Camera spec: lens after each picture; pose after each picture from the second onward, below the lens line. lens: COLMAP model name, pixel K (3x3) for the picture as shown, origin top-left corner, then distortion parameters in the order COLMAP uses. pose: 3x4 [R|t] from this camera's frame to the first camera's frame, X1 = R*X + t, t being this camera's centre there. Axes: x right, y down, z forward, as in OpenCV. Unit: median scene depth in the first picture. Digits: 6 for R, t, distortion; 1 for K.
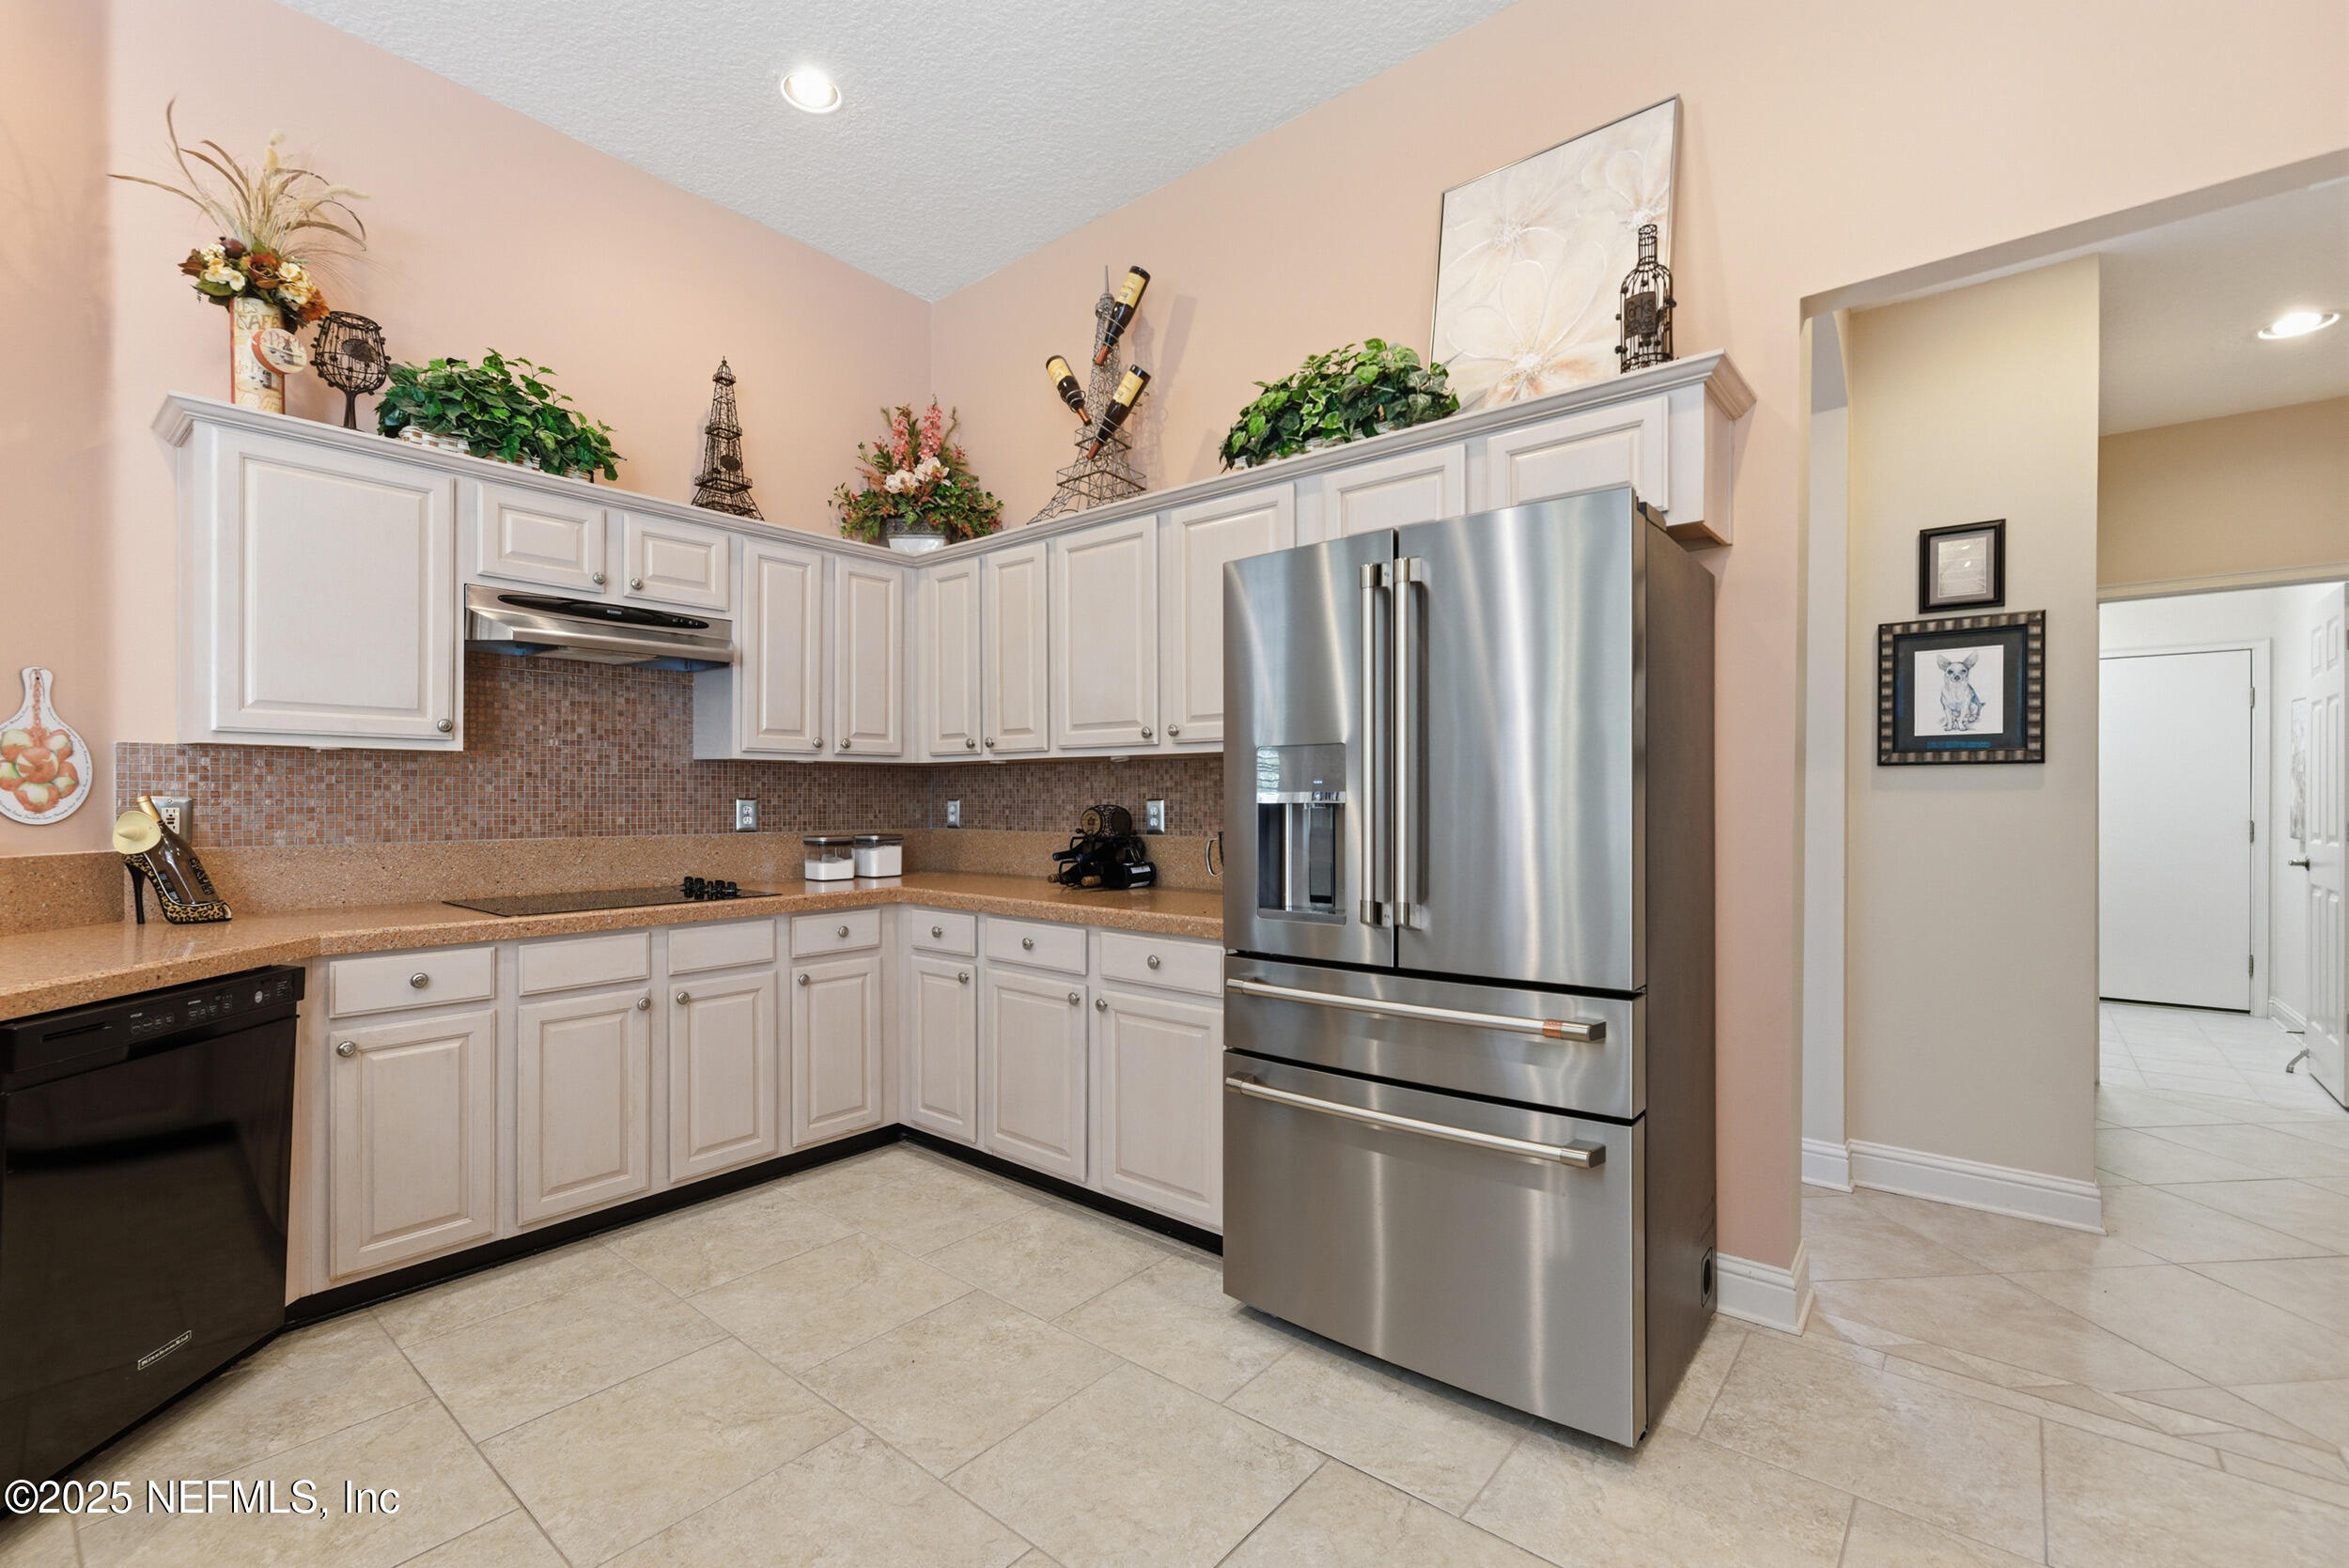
lens RADIAL K [[995.5, 0, 1164.1], [0, 995.5, 805.3], [0, 0, 1]] dist [0.000229, -0.000103]
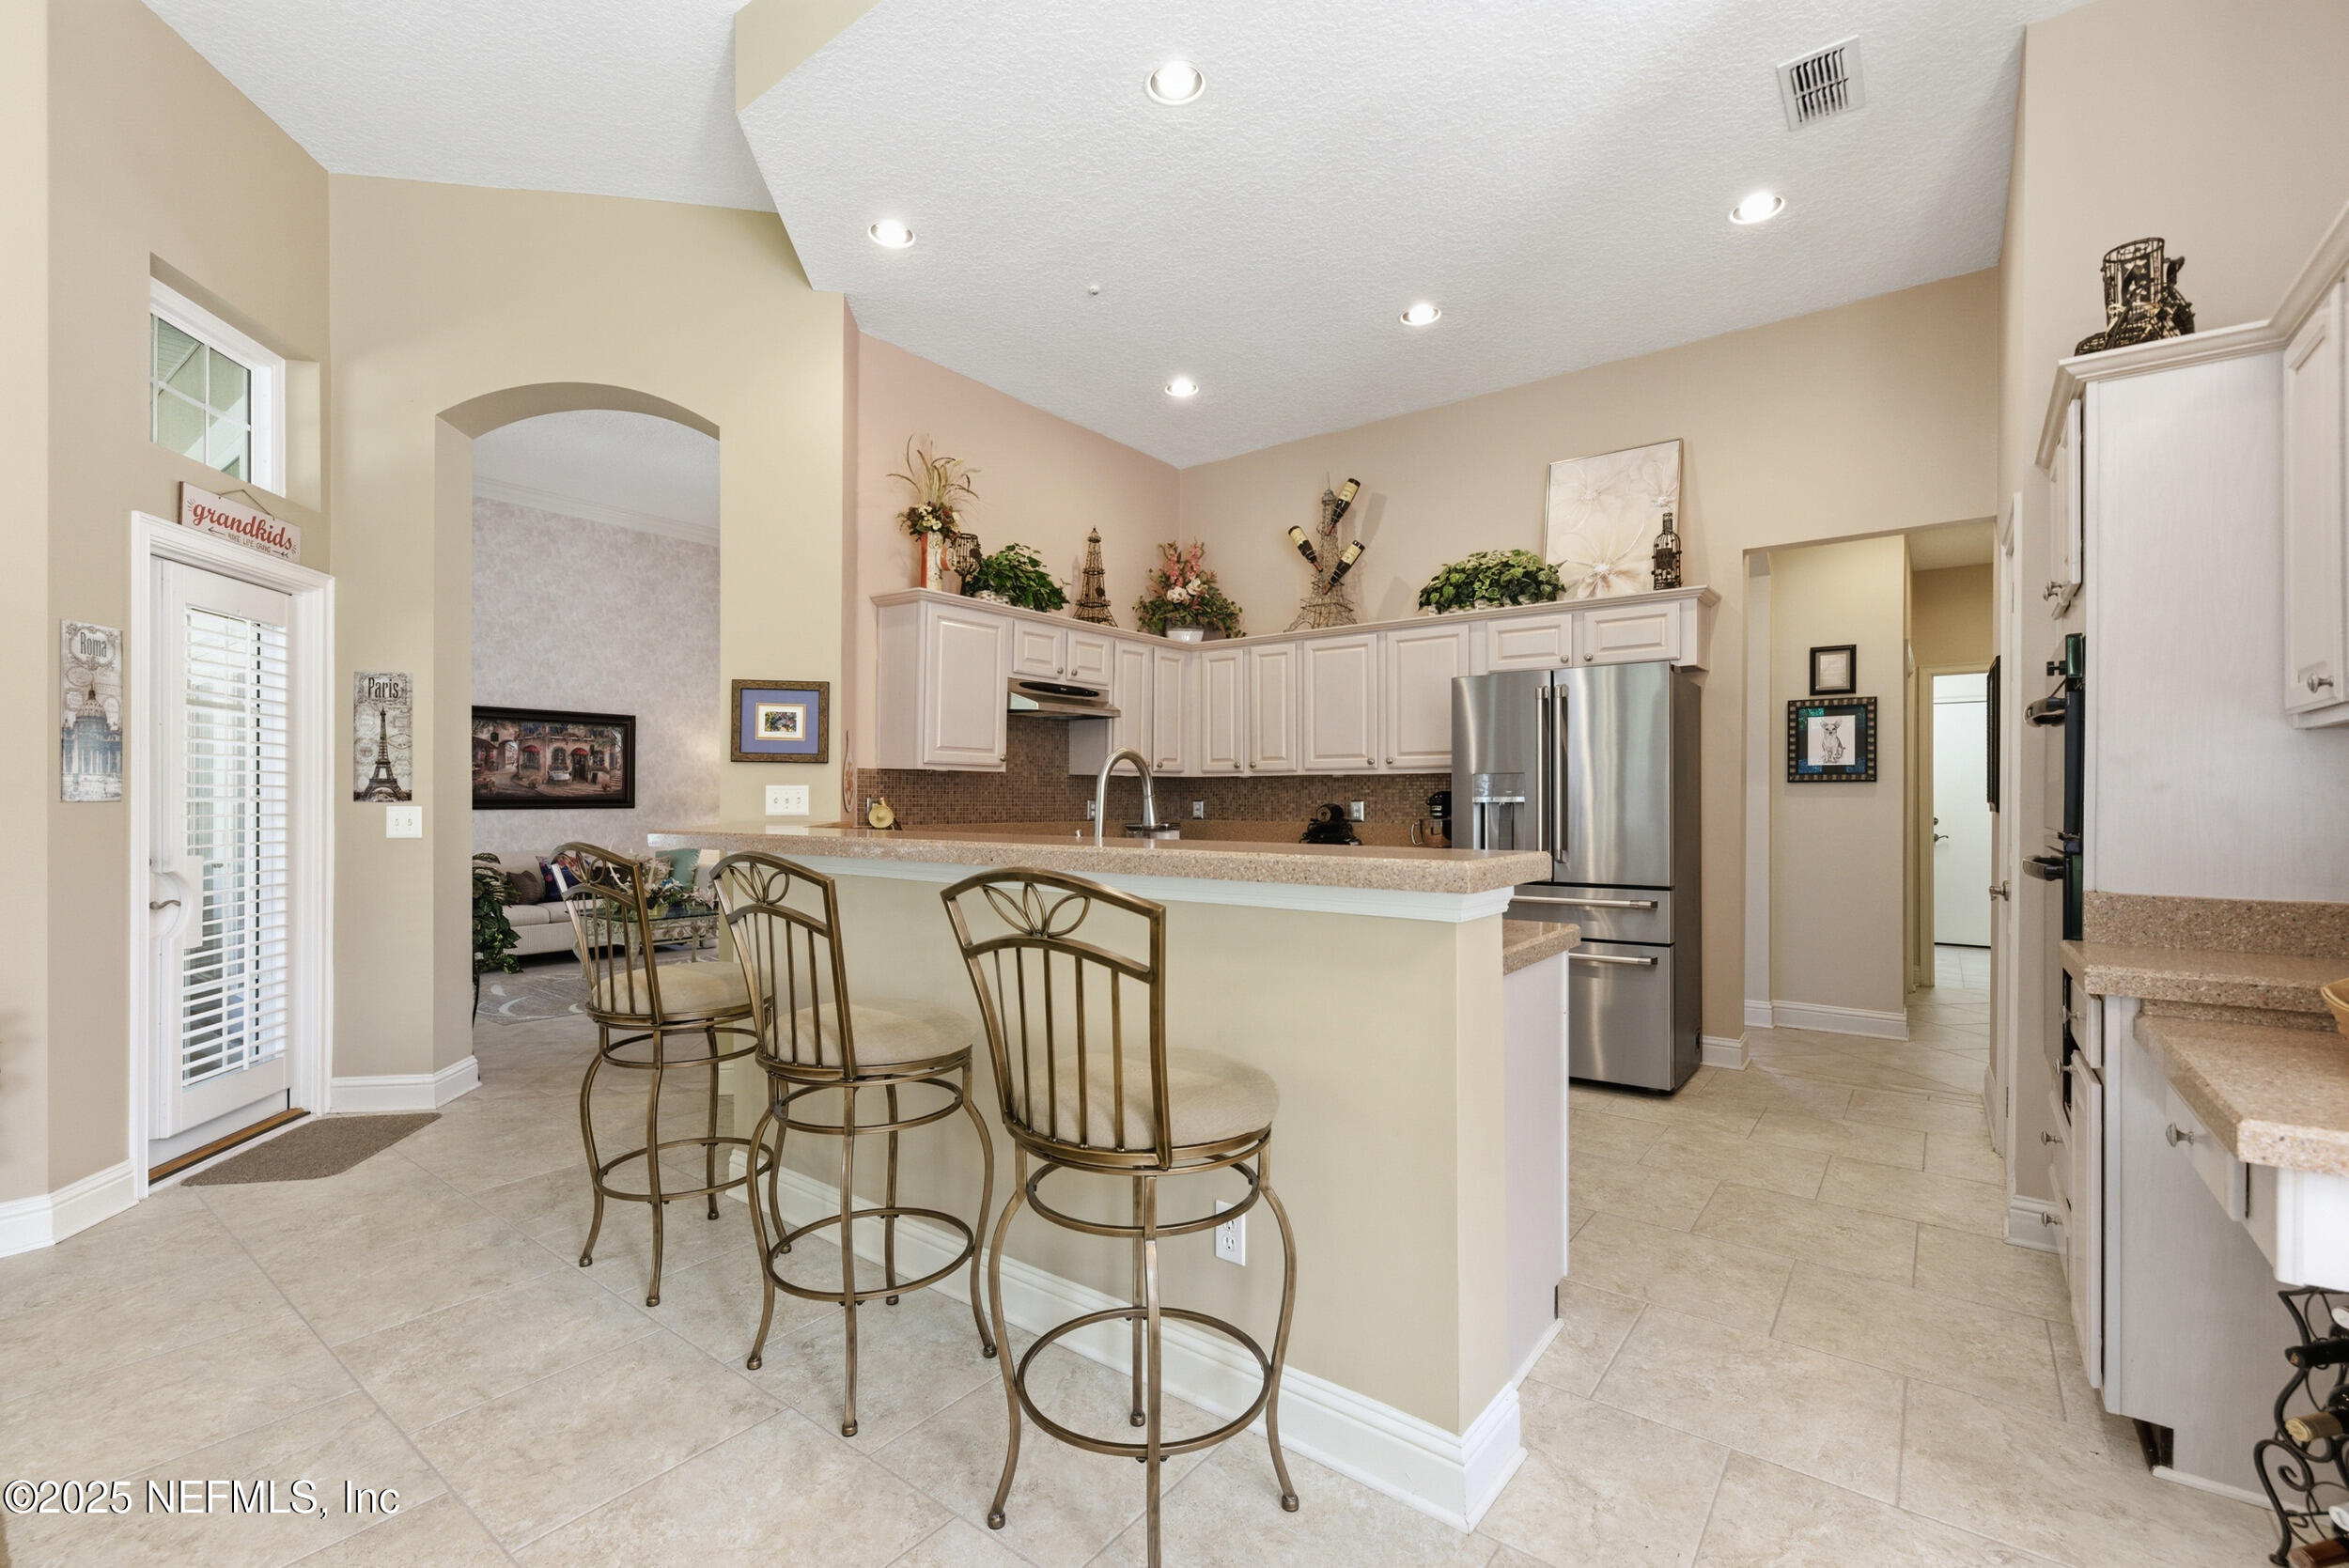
lens RADIAL K [[998.7, 0, 1171.8], [0, 998.7, 797.4], [0, 0, 1]] dist [0.000258, 0.000311]
pose [[0.999040, 0.002649, 0.043719, -0.454419], [-0.002208, 0.999946, -0.010134, 0.006860], [-0.043744, 0.010028, 0.998992, -0.727921]]
